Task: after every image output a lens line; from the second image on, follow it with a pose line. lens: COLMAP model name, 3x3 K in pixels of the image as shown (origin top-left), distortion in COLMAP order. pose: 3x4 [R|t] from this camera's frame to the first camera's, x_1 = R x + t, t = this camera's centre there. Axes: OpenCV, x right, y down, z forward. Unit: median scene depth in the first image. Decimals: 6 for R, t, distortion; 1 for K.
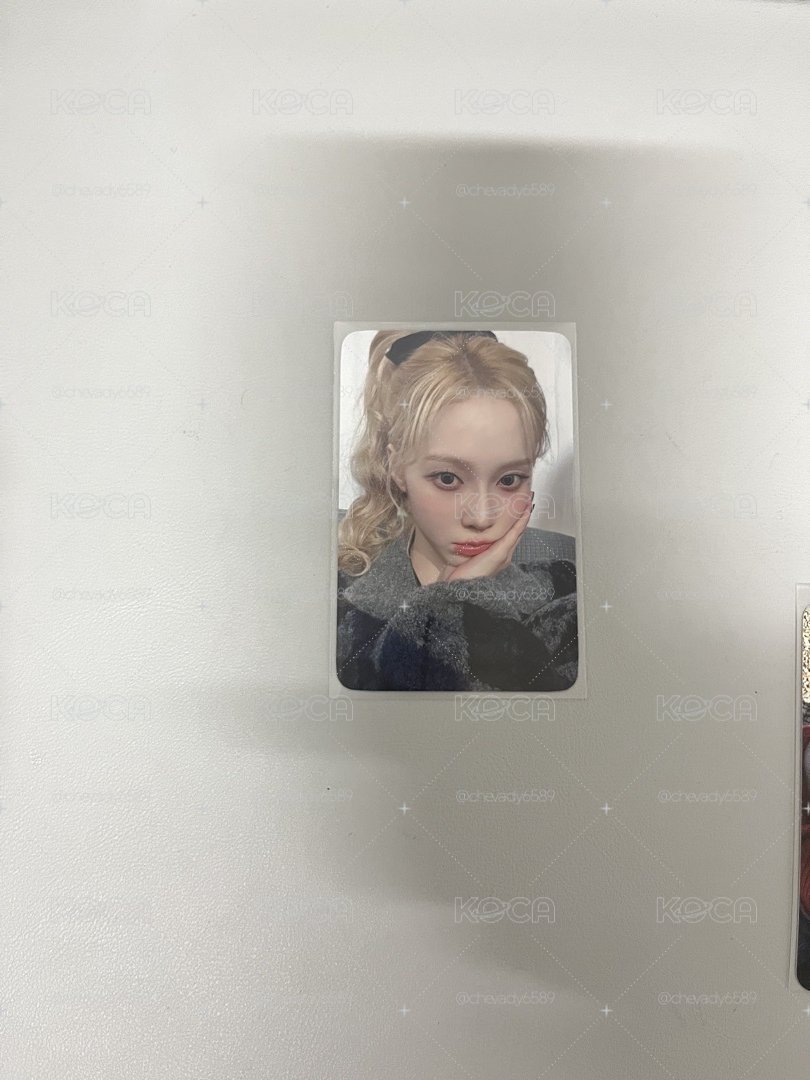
lens RADIAL K [[818.6, 0, 405.0], [0, 818.6, 540.0], [0, 0, 1]] dist [-0.001639, 0.003679]
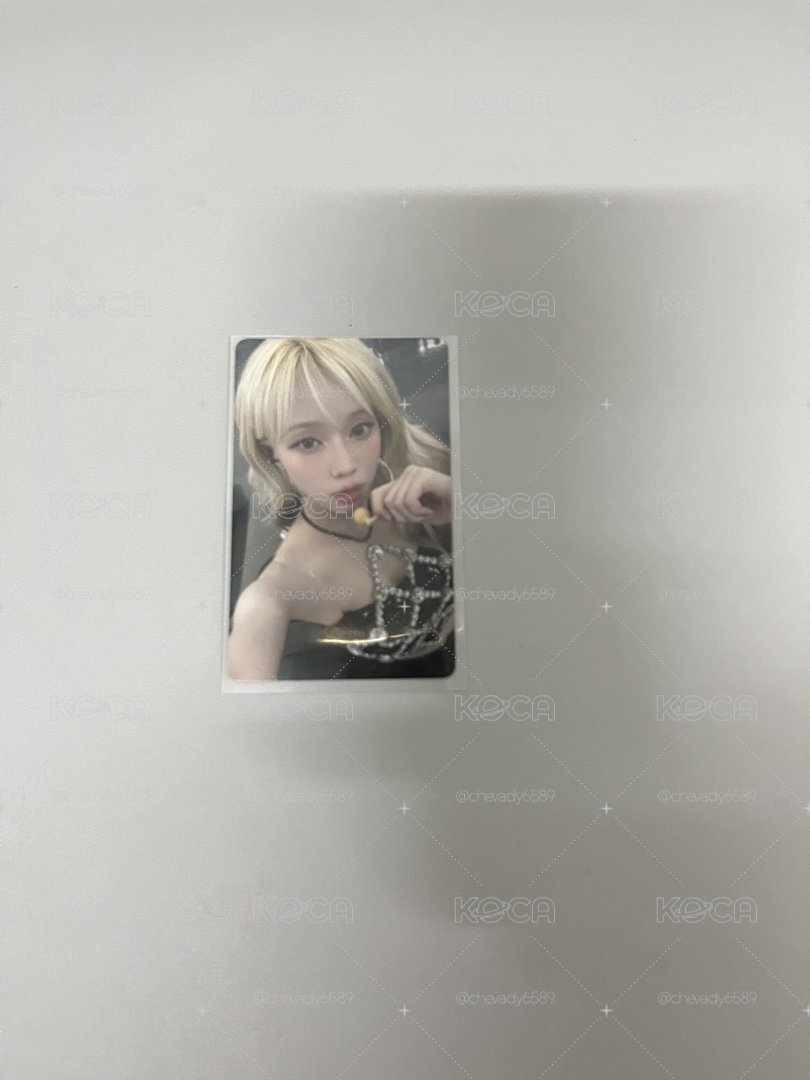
lens RADIAL K [[818.6, 0, 405.0], [0, 818.6, 540.0], [0, 0, 1]] dist [-0.001639, 0.003679]
pose [[1.000000, 0.000004, 0.000262, -0.000093], [-0.000004, 1.000000, -0.000052, -0.494003], [-0.000262, 0.000052, 1.000000, -0.000622]]
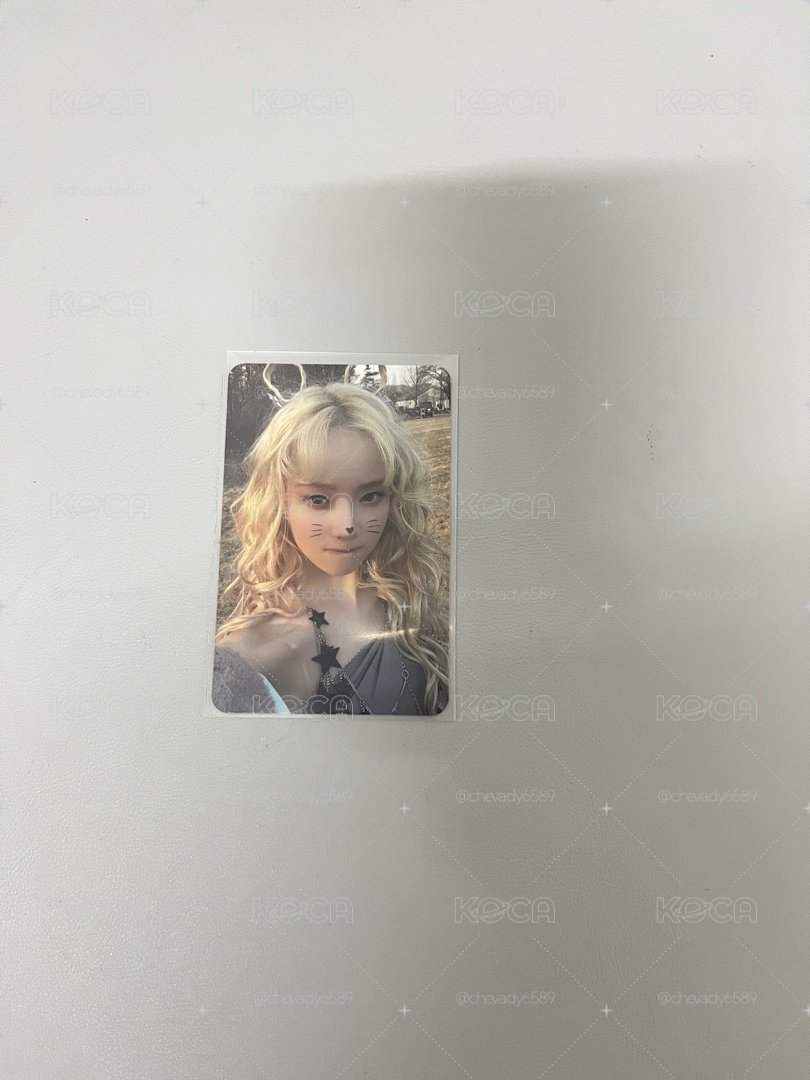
lens RADIAL K [[818.6, 0, 405.0], [0, 818.6, 540.0], [0, 0, 1]] dist [-0.001639, 0.003679]
pose [[1.000000, 0.000409, 0.000502, -0.000162], [-0.000409, 1.000000, -0.000508, 0.246599], [-0.000502, 0.000508, 1.000000, 0.000048]]
